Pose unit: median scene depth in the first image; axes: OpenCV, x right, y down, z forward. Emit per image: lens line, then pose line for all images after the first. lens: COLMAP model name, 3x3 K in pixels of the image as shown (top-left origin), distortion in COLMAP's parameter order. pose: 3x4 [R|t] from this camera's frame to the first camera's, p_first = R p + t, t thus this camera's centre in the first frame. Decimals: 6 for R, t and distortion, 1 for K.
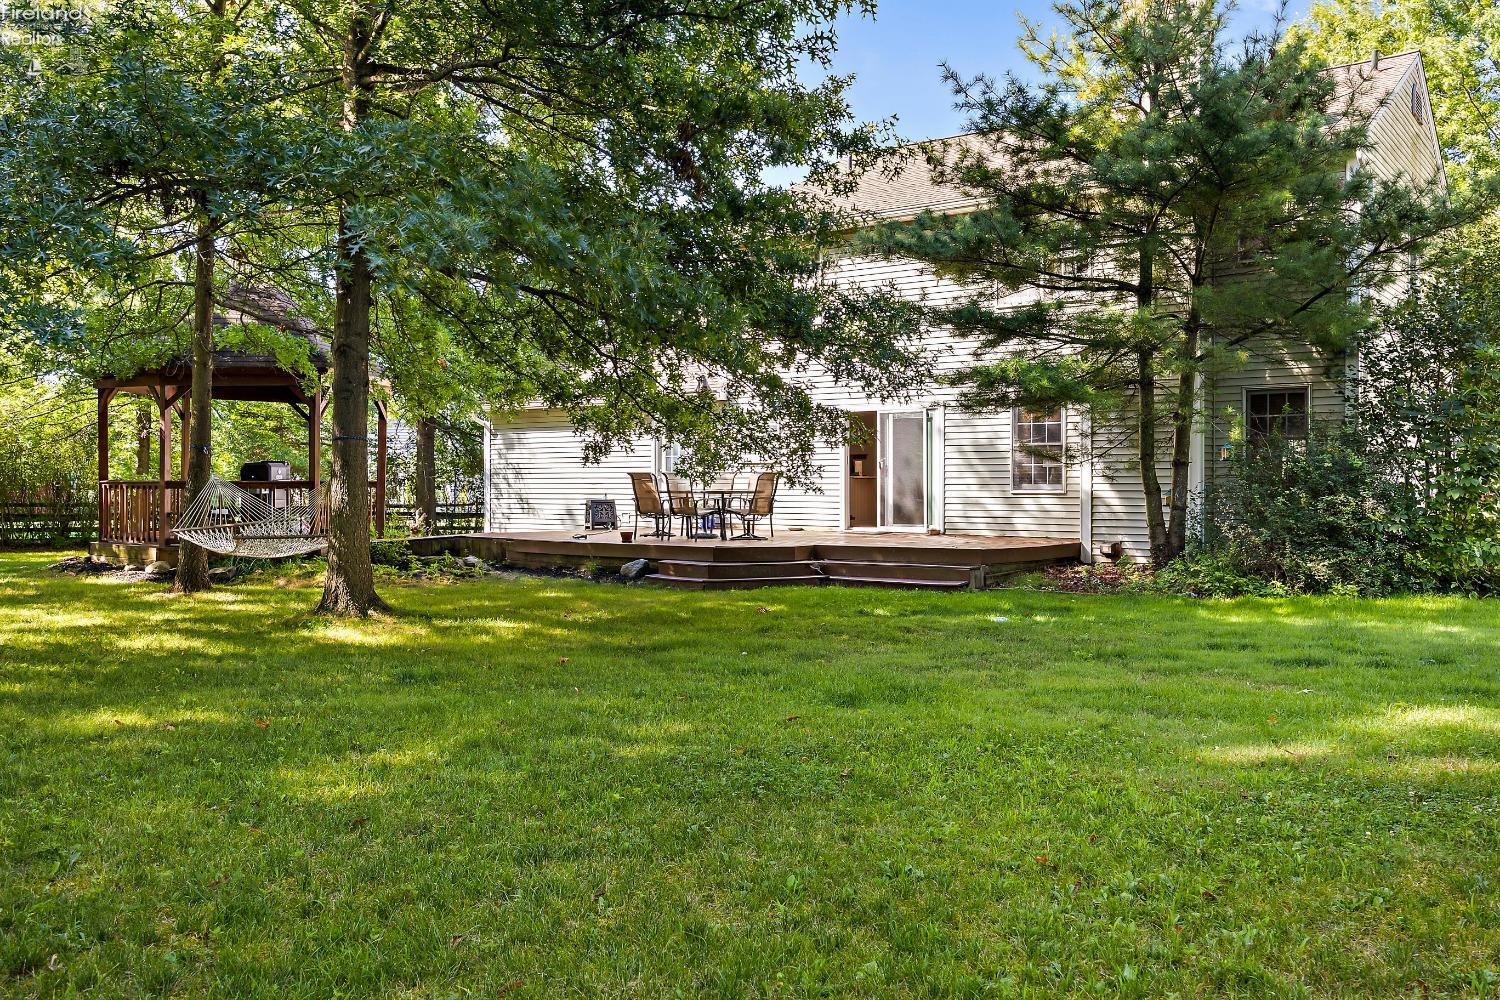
lens RADIAL K [[1303.0, 0, 749.7], [0, 1303.0, 497.3], [0, 0, 1]] dist [-0.008860, -0.003461]
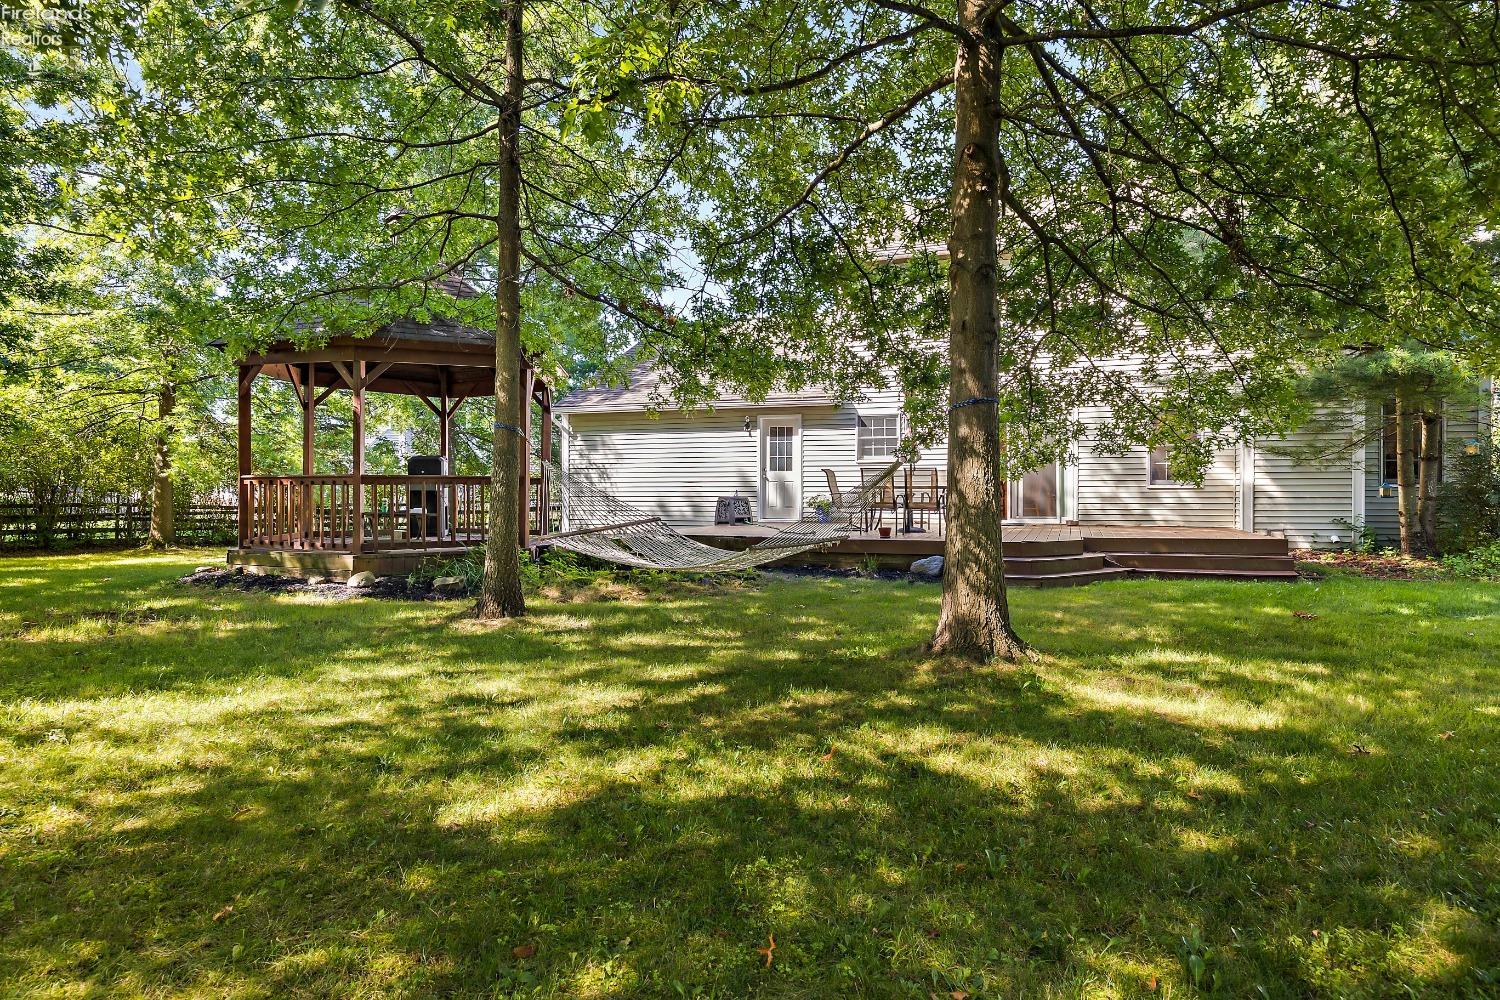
lens RADIAL K [[854.7, 0, 750.6], [0, 854.7, 503.9], [0, 0, 1]] dist [0.007365, 0.000820]
pose [[0.953037, -0.006774, 0.302778, -0.364873], [0.004472, 0.999956, 0.008293, 0.002627], [-0.302820, -0.006550, 0.953025, 0.384386]]
